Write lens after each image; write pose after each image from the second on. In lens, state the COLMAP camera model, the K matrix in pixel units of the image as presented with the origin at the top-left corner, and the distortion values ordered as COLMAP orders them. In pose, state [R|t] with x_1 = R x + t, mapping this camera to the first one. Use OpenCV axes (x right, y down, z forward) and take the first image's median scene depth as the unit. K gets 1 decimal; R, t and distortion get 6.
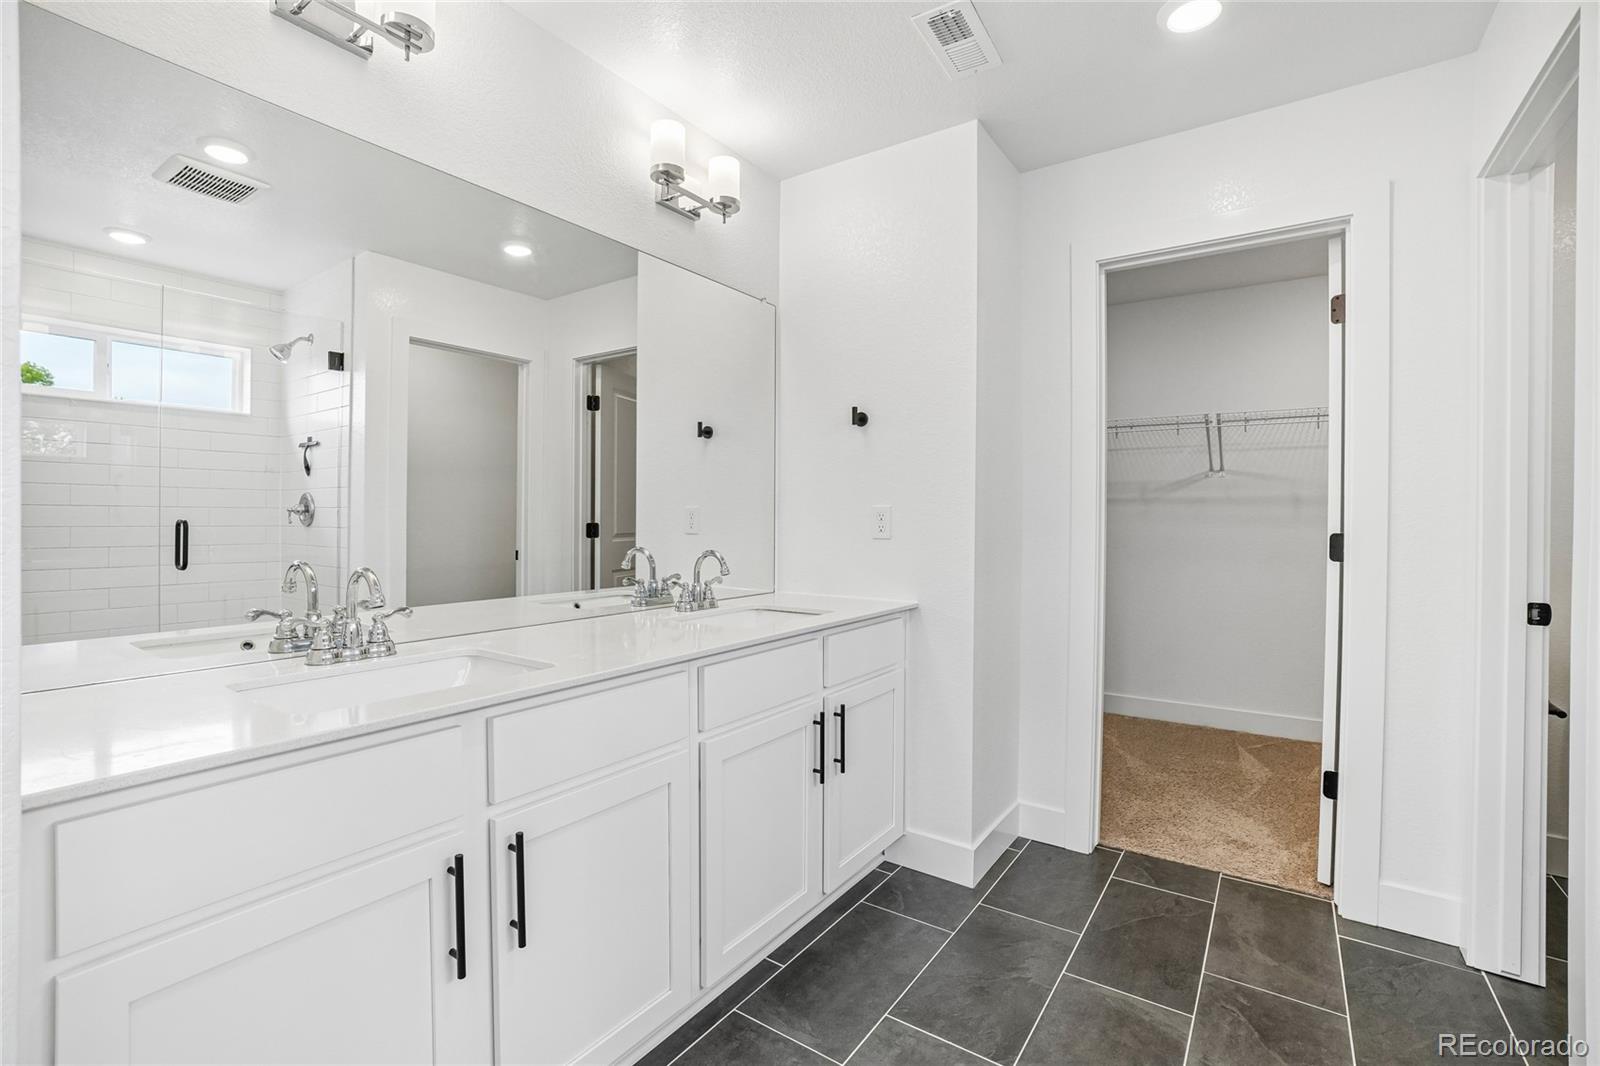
lens RADIAL K [[715.8, 0, 794.7], [0, 715.8, 525.2], [0, 0, 1]] dist [-0.060825, 0.021329]
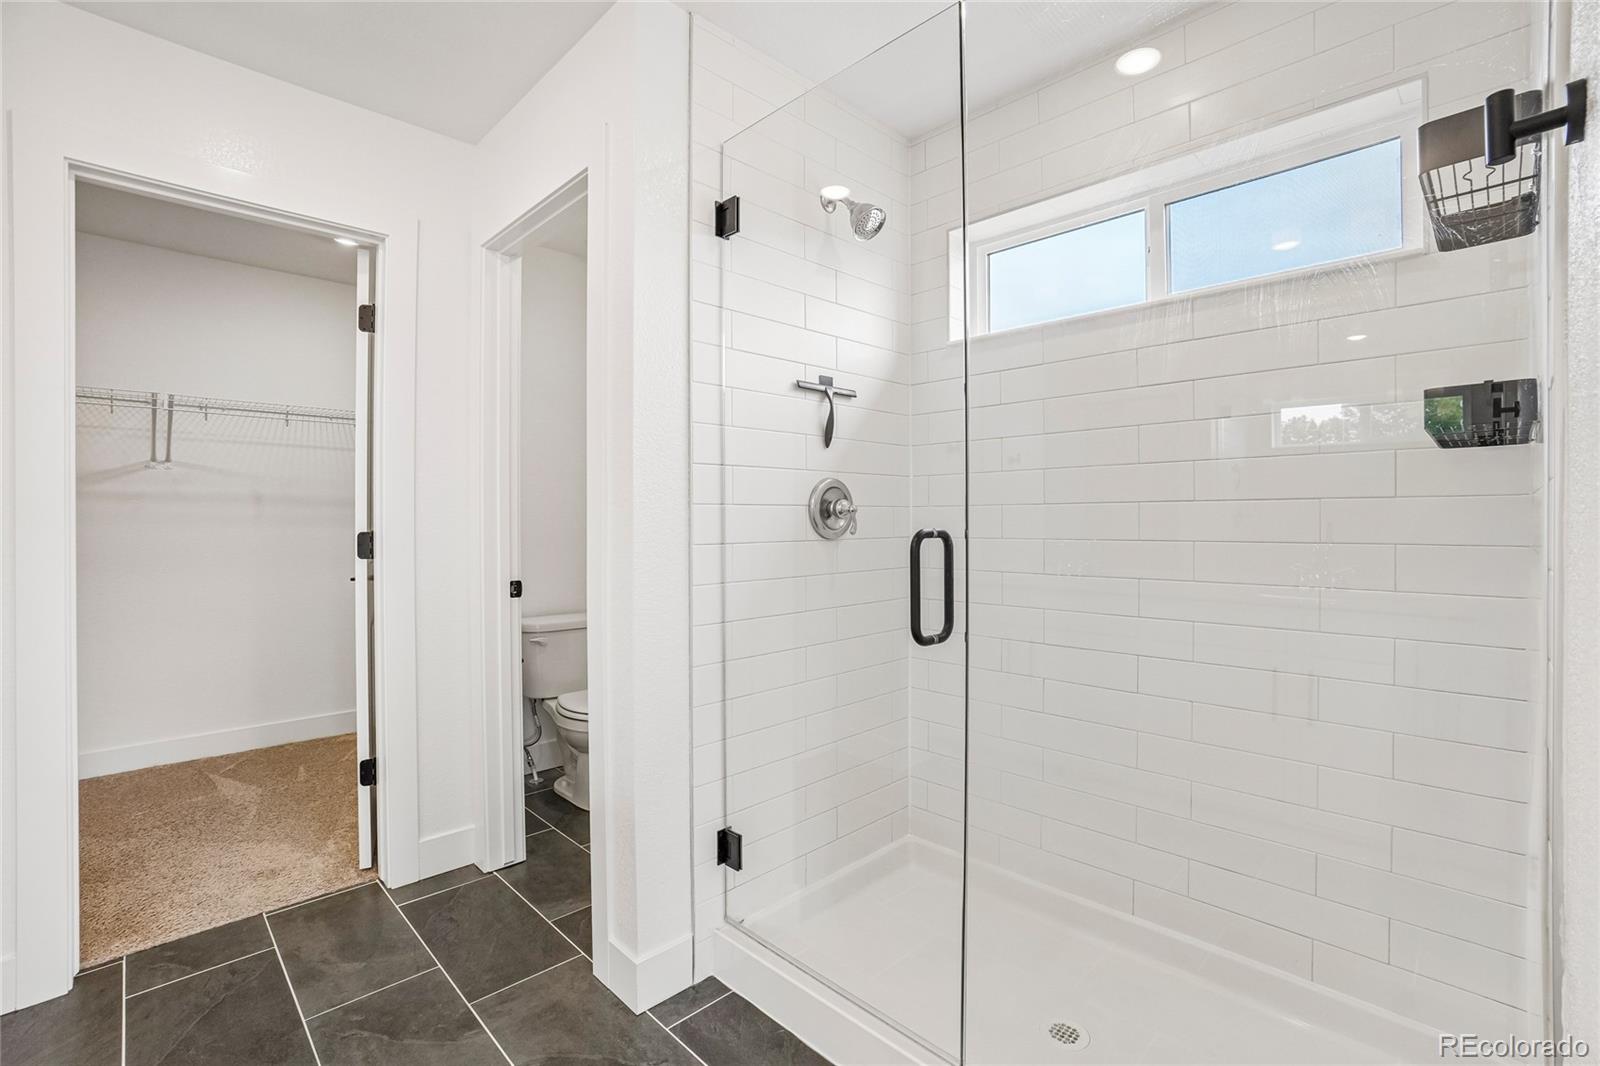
lens RADIAL K [[715.8, 0, 794.7], [0, 715.8, 525.2], [0, 0, 1]] dist [-0.060825, 0.021329]
pose [[0.175683, -0.014155, 0.984345, -0.133964], [0.010480, 0.999867, 0.012507, -0.004615], [-0.984391, 0.008119, 0.175808, 0.161610]]
